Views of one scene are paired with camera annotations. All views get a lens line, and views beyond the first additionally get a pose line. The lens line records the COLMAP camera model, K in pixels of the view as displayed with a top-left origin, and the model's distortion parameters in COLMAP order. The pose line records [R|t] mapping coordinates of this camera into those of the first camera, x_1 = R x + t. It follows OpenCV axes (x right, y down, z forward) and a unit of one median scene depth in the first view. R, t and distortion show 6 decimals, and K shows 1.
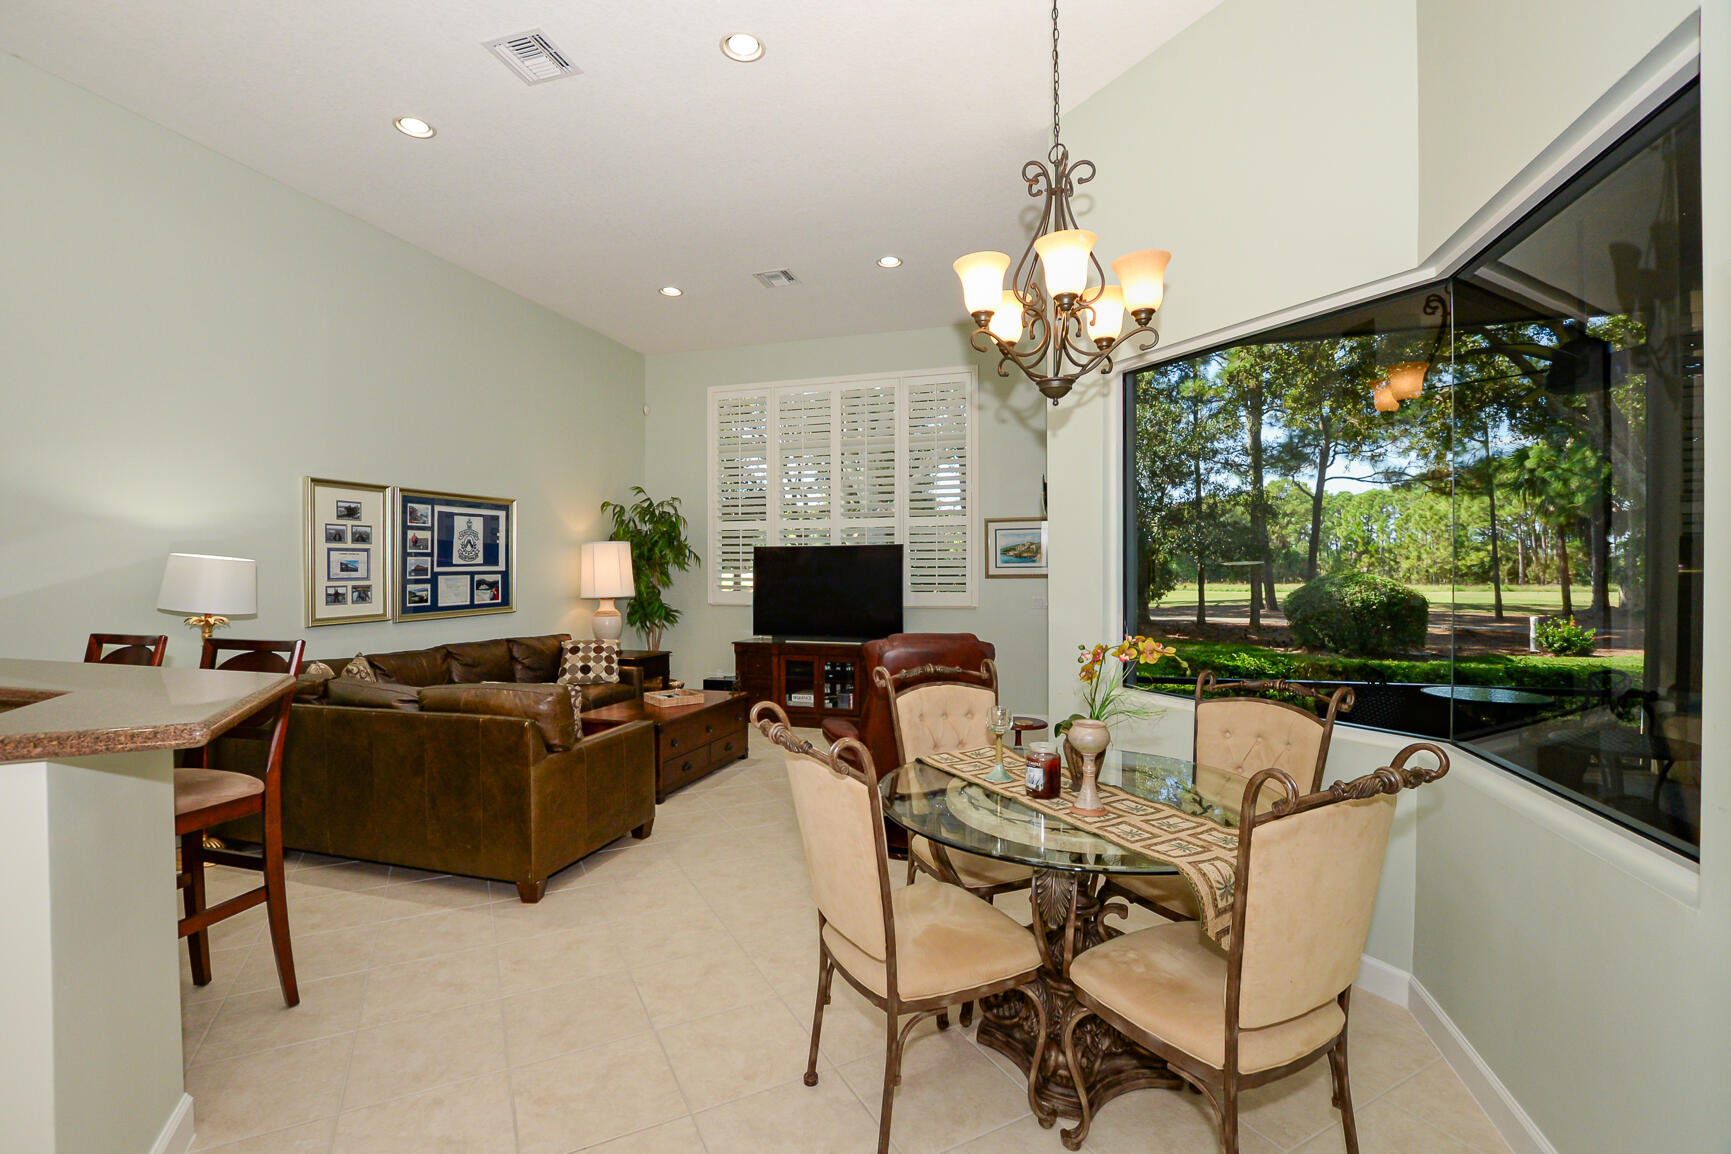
lens RADIAL K [[765.9, 0, 860.5], [0, 765.9, 570.5], [0, 0, 1]] dist [-0.026651, 0.000327]
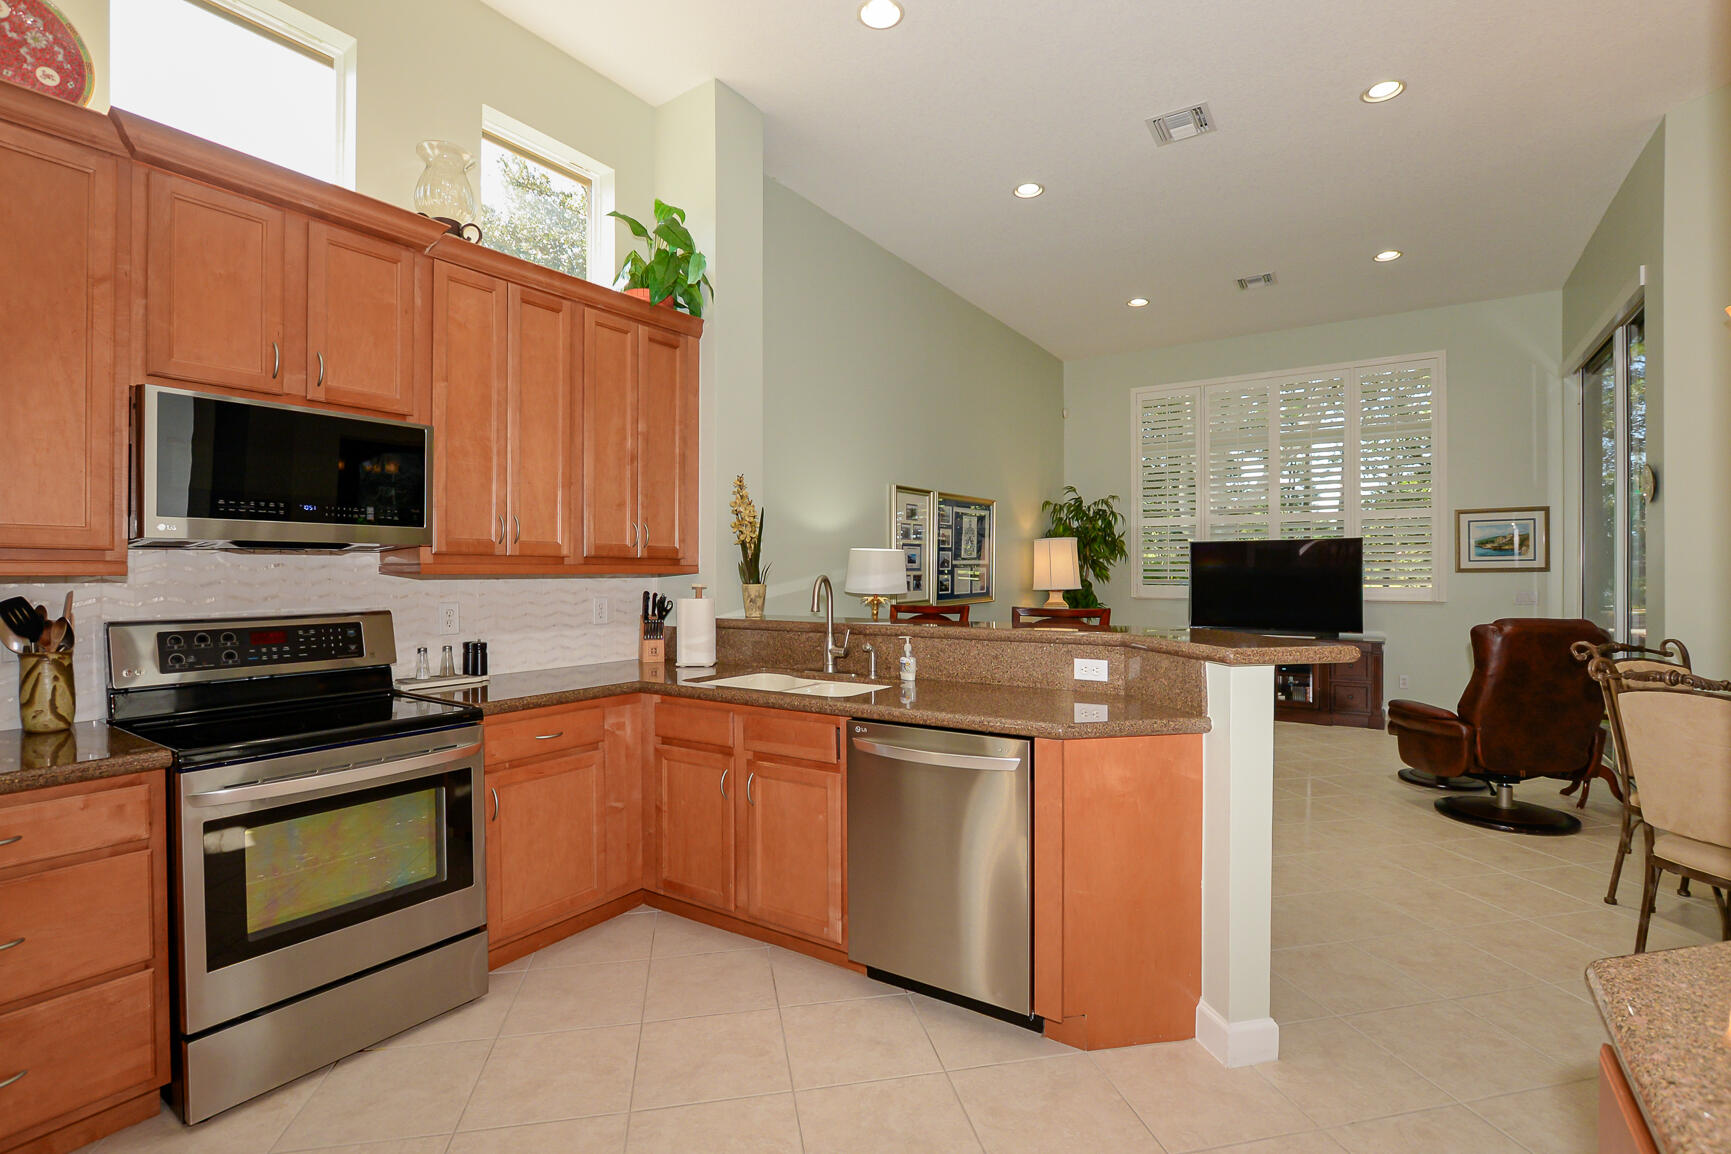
lens RADIAL K [[808.1, 0, 869.0], [0, 808.1, 571.7], [0, 0, 1]] dist [-0.026144, -0.000021]
pose [[0.959824, 0.000563, -0.280601, -0.299468], [-0.000888, 0.999999, -0.001034, 0.012740], [0.280600, 0.001242, 0.959824, -0.186930]]
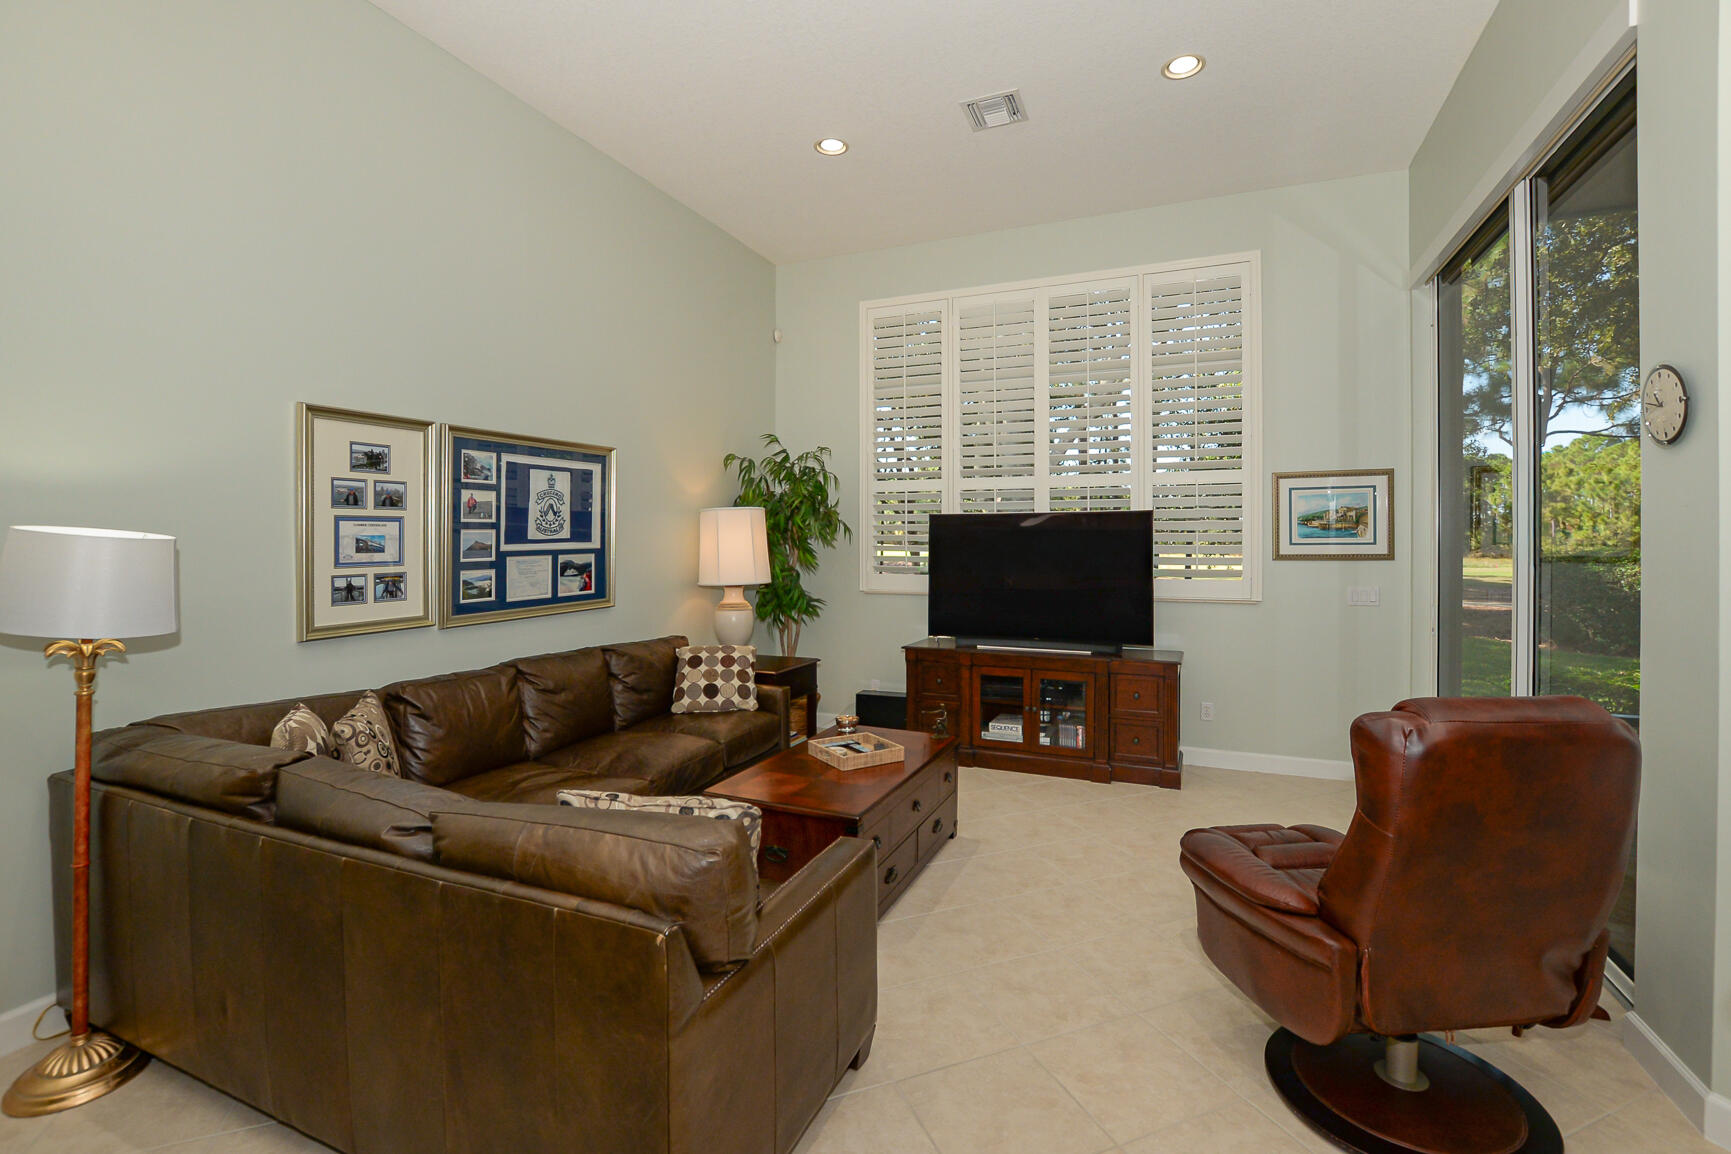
lens RADIAL K [[783.9, 0, 857.7], [0, 783.9, 536.9], [0, 0, 1]] dist [-0.030518, 0.000152]
pose [[0.993608, 0.001595, -0.112877, -0.146528], [-0.002123, 0.999987, -0.004554, -0.007557], [0.112869, 0.004765, 0.993598, 0.304662]]
